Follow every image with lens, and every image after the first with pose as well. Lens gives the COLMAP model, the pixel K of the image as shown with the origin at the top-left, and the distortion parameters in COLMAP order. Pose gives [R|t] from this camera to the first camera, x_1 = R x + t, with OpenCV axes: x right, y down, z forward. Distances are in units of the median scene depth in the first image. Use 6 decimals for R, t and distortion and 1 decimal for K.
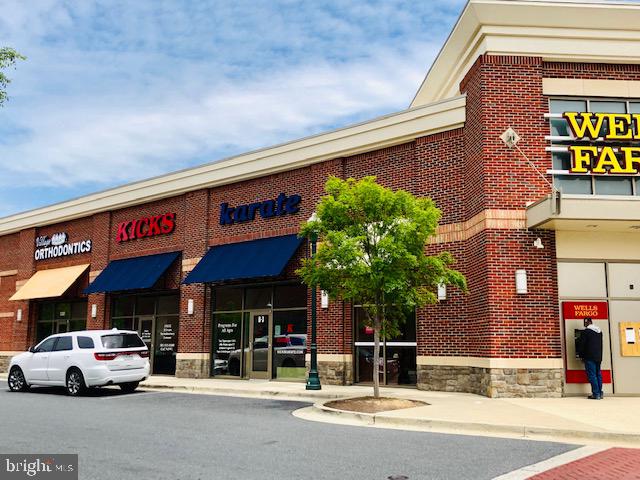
lens RADIAL K [[655.6, 0, 320.0], [0, 655.6, 240.0], [0, 0, 1]] dist [0.157399, -0.449441]
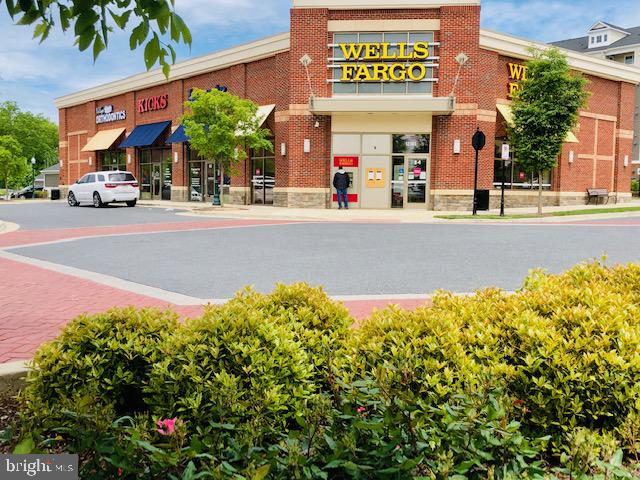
lens RADIAL K [[655.6, 0, 320.0], [0, 655.6, 240.0], [0, 0, 1]] dist [0.157399, -0.449441]
pose [[0.984252, 0.022709, -0.175306, 0.586746], [0.018585, 0.972924, 0.230378, -0.088196], [0.175791, -0.230008, 0.957180, -0.683953]]
